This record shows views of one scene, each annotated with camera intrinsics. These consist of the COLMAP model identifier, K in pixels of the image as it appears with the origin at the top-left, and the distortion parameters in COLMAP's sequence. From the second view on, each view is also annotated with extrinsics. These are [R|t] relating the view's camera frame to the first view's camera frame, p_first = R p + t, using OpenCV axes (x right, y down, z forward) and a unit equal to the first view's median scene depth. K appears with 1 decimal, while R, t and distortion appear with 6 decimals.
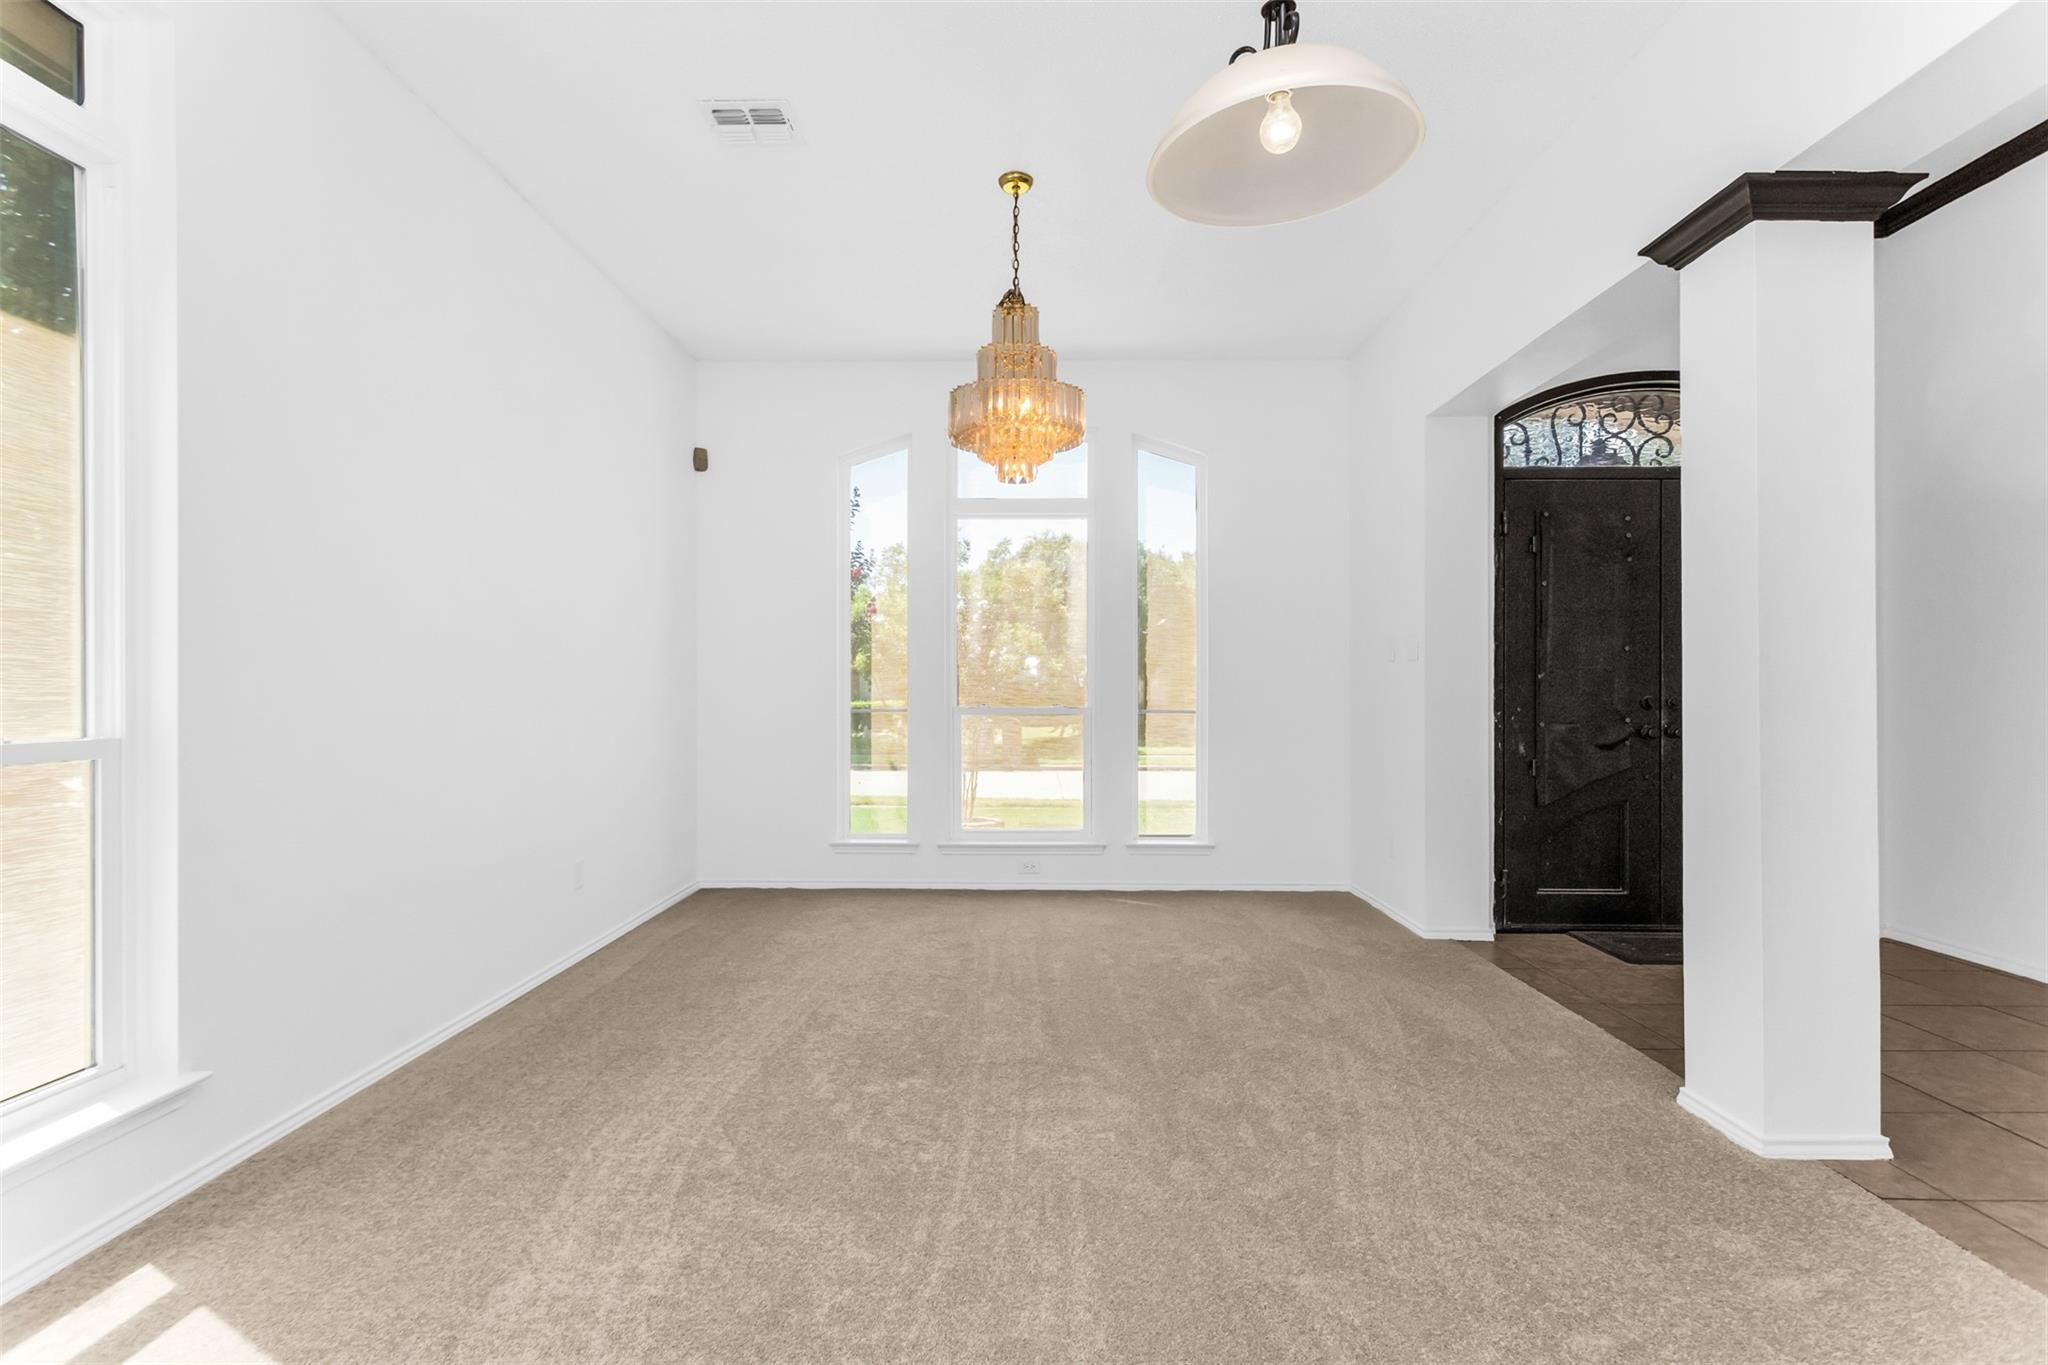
lens RADIAL K [[1000.5, 0, 1024.0], [0, 1000.5, 682.5], [0, 0, 1]] dist [0.019516, 0.000181]
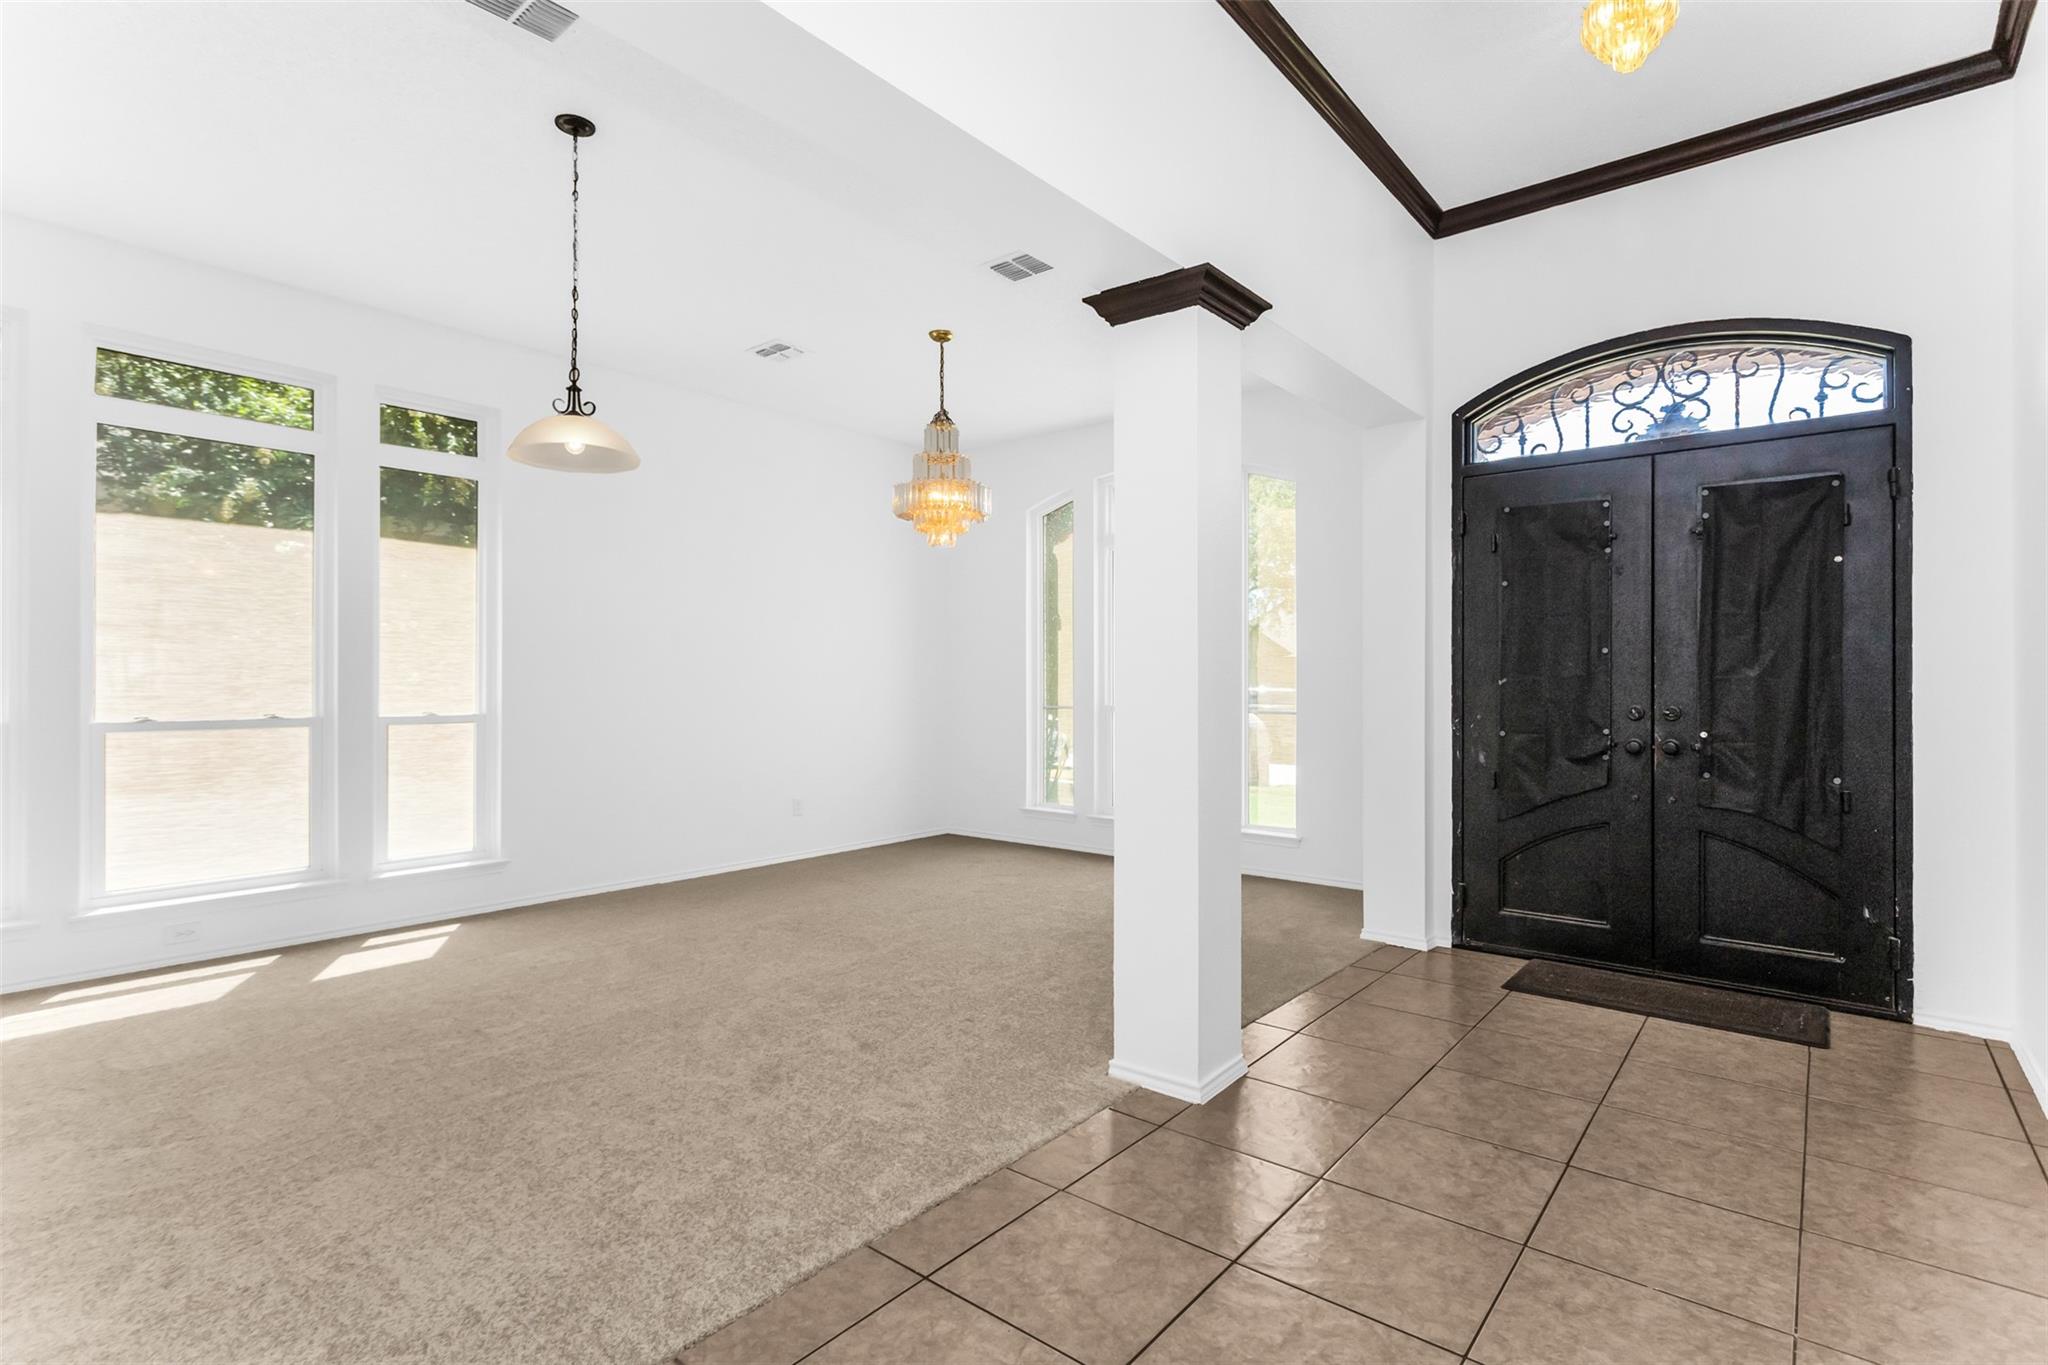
lens RADIAL K [[980.5, 0, 1016.1], [0, 980.5, 680.8], [0, 0, 1]] dist [0.002306, 0.000960]
pose [[0.769802, -0.001973, -0.638280, 0.748043], [0.001354, 0.999998, -0.001459, -0.006869], [0.638281, 0.000259, 0.769803, 0.004083]]
